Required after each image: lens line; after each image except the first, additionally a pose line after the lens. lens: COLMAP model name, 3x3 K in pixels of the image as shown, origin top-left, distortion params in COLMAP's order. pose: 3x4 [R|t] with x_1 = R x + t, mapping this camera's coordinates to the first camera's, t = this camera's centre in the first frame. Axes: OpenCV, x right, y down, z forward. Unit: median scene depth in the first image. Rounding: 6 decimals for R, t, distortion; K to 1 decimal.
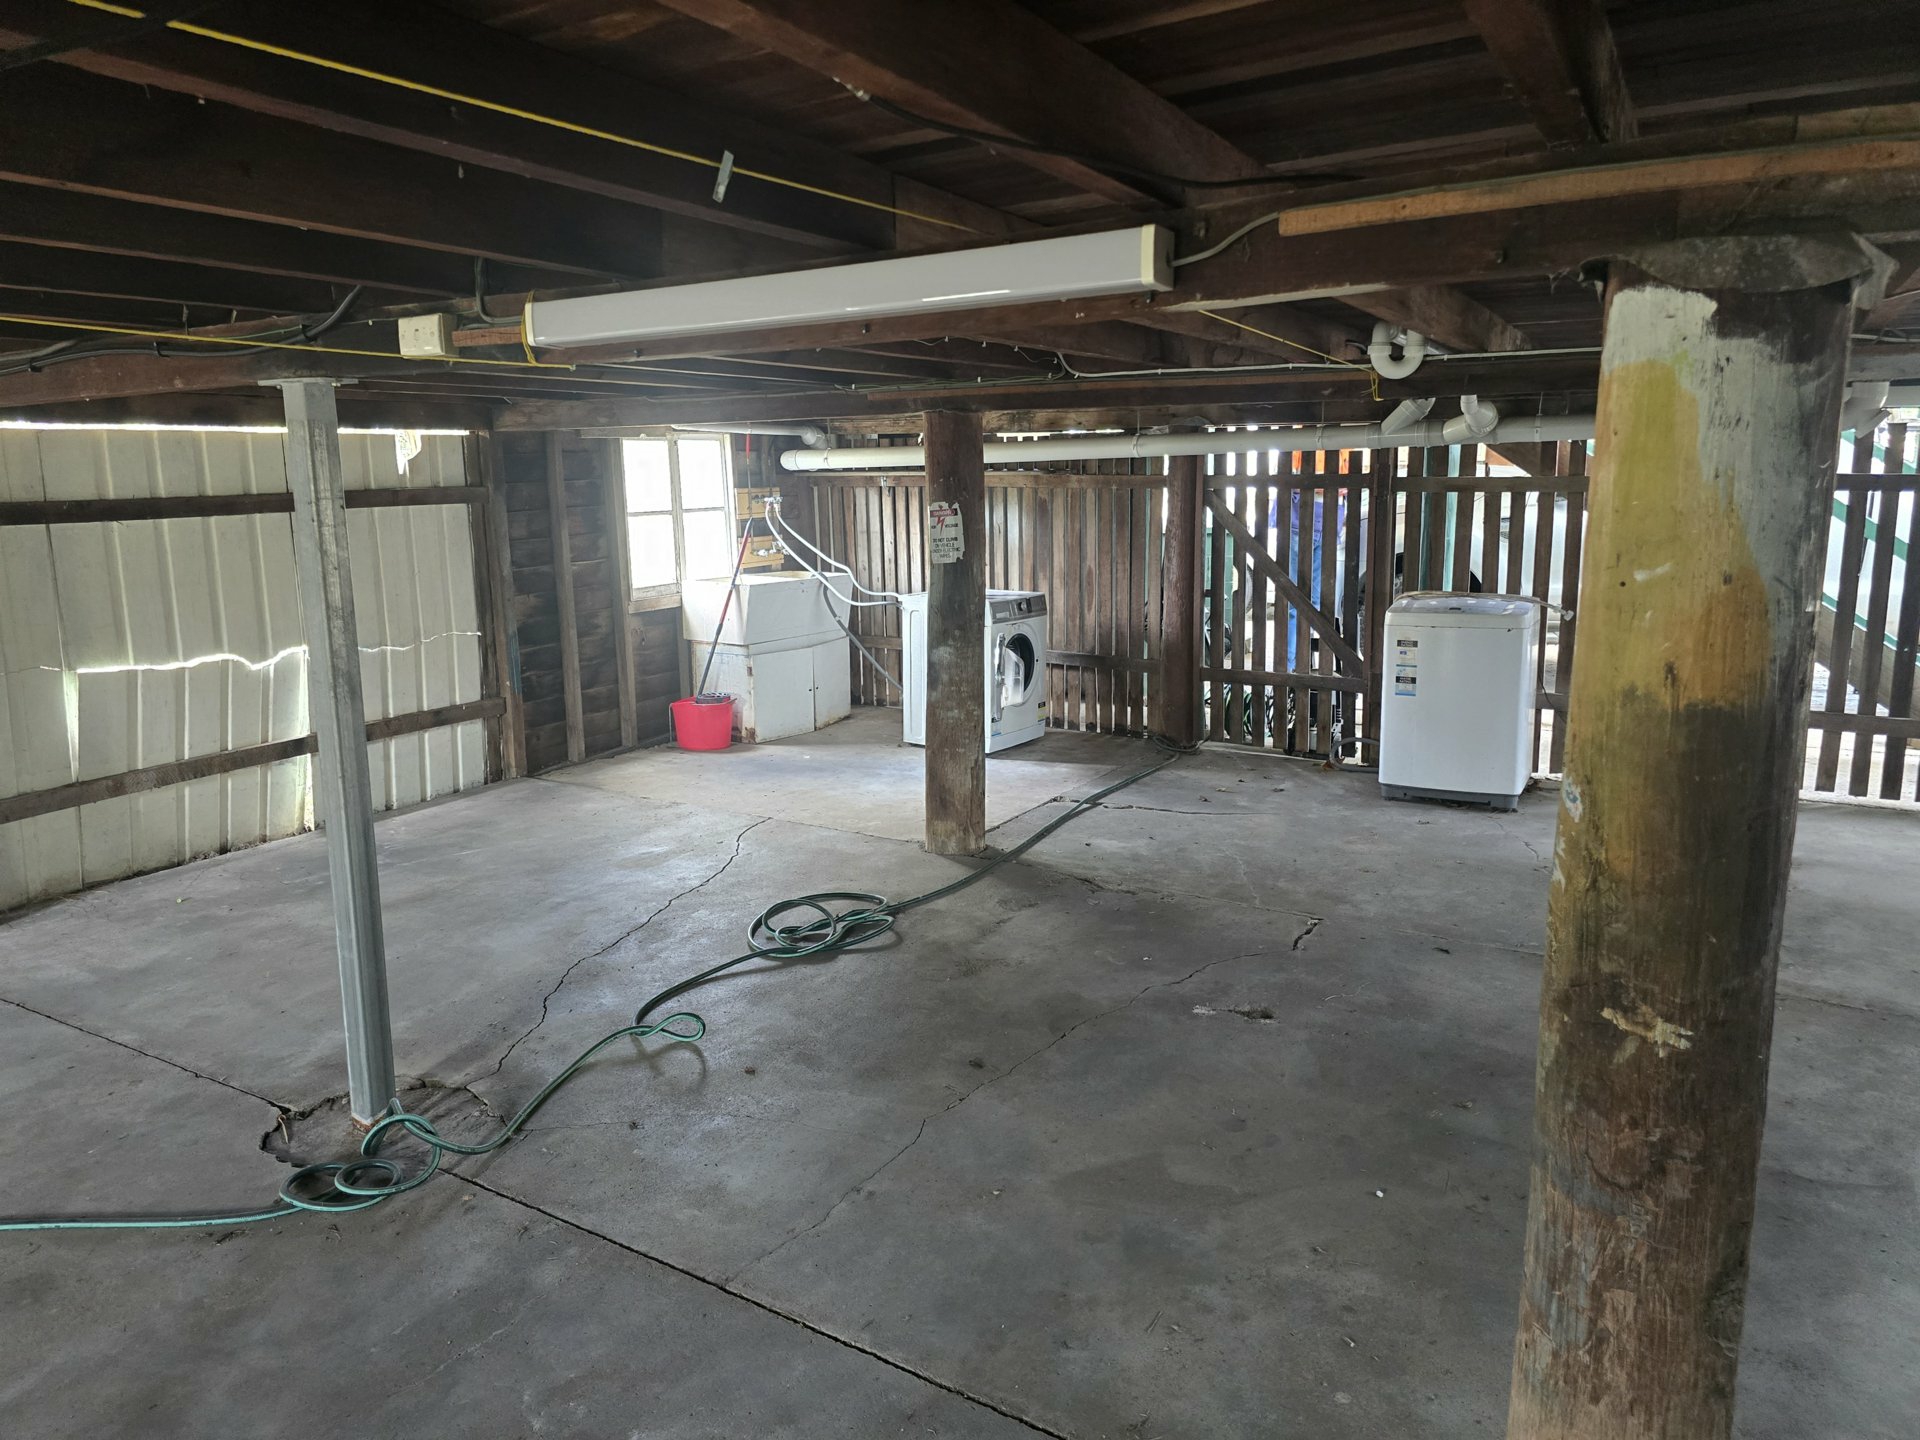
lens RADIAL K [[1294.2, 0, 976.7], [0, 1294.2, 716.1], [0, 0, 1]] dist [0.005515, 0.001030]
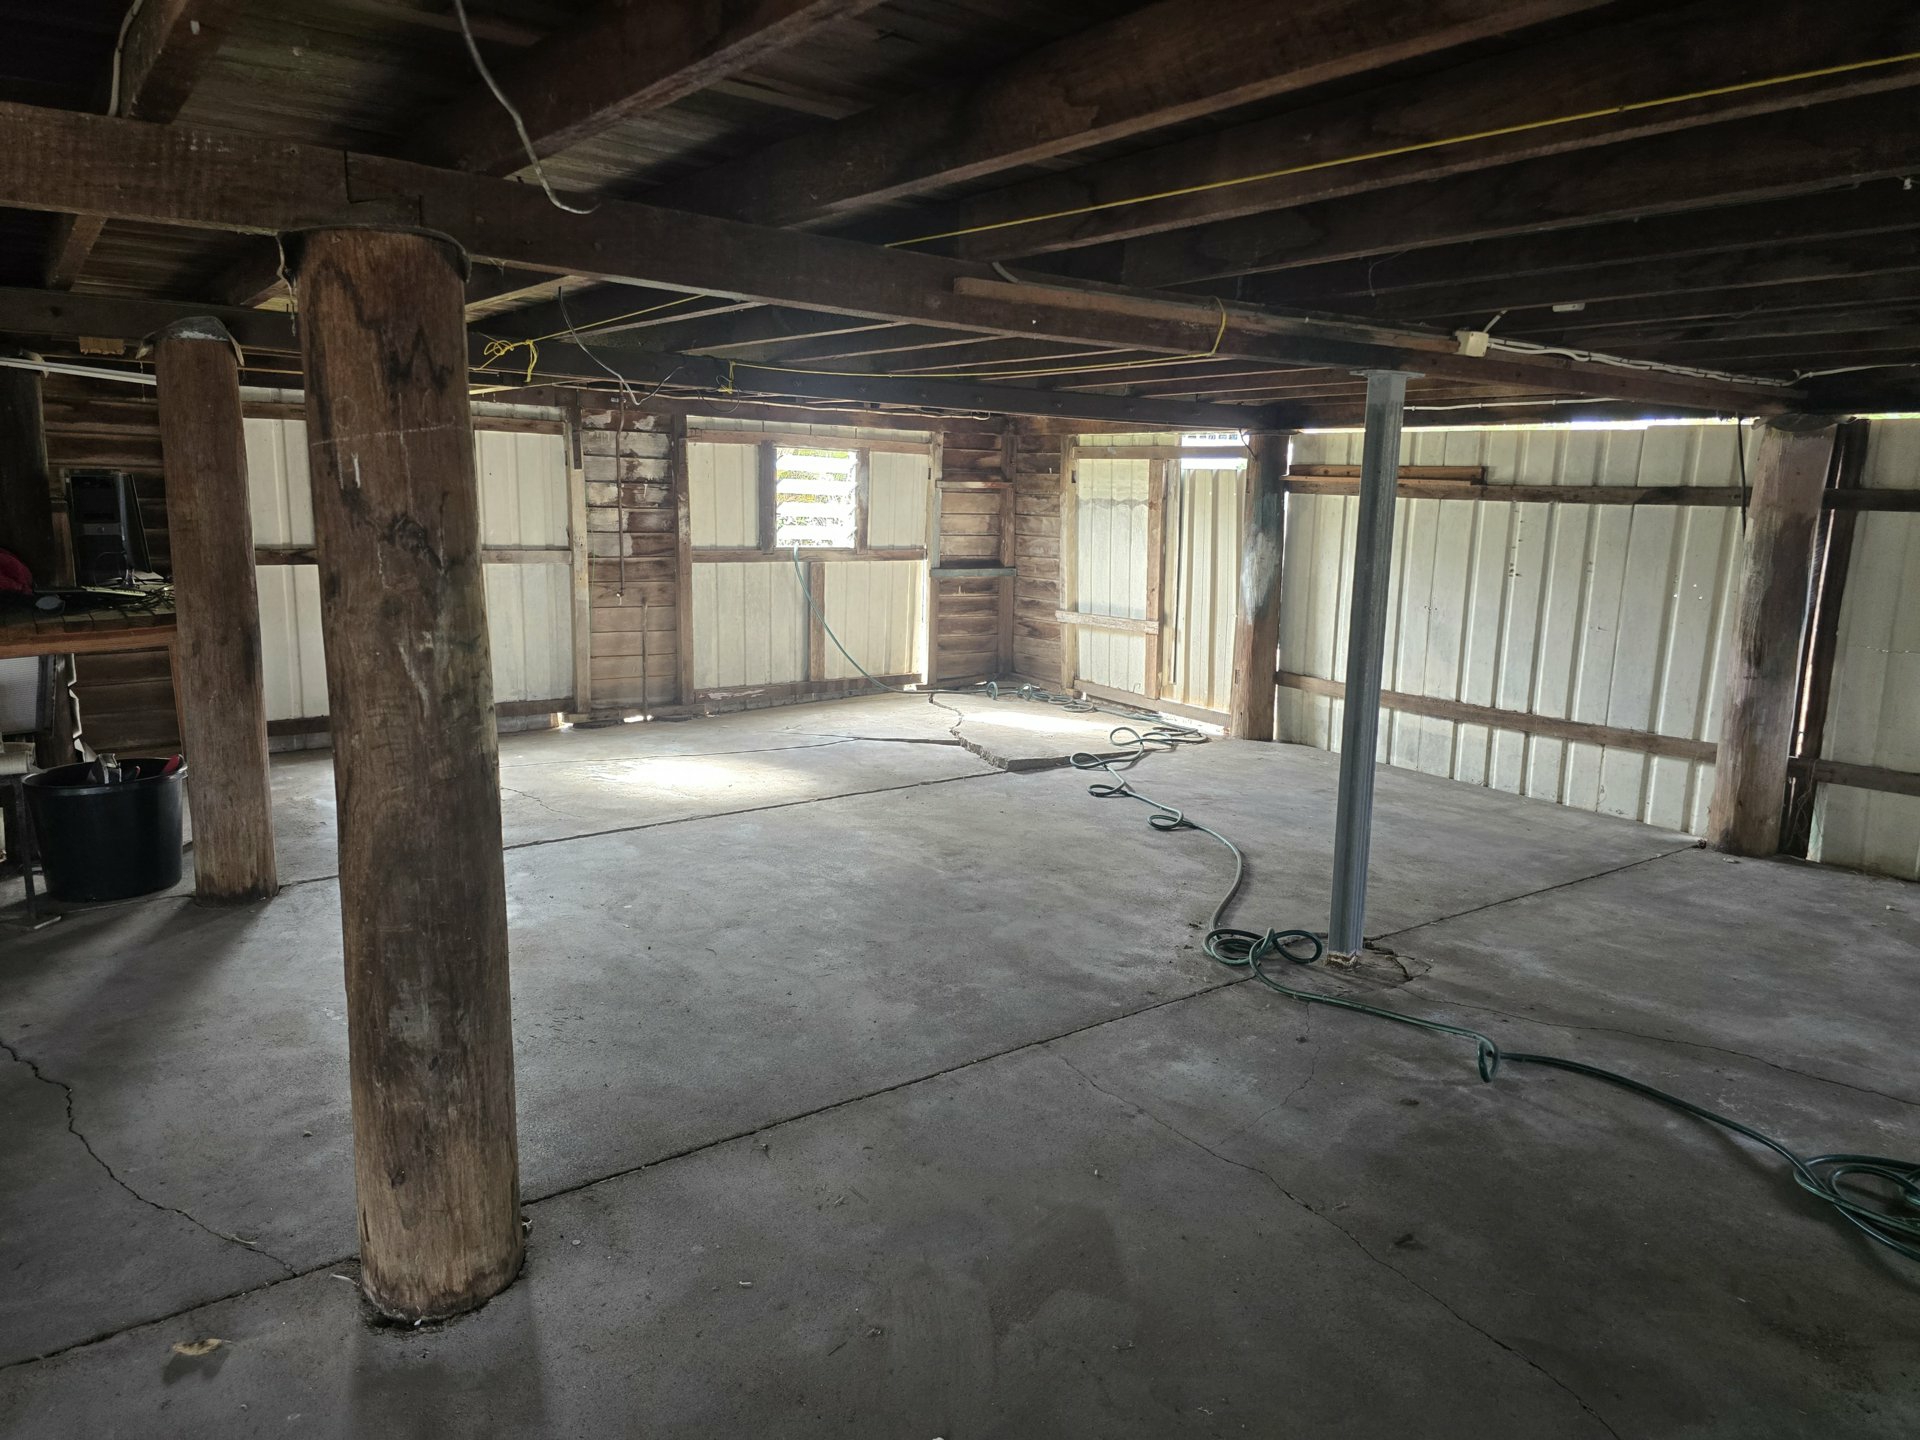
lens RADIAL K [[1294.2, 0, 976.7], [0, 1294.2, 716.1], [0, 0, 1]] dist [0.005515, 0.001030]
pose [[-0.411199, 0.165937, -0.896315, 0.728440], [-0.186773, 0.947092, 0.261022, -0.170162], [0.892206, 0.274740, -0.358451, 0.966775]]
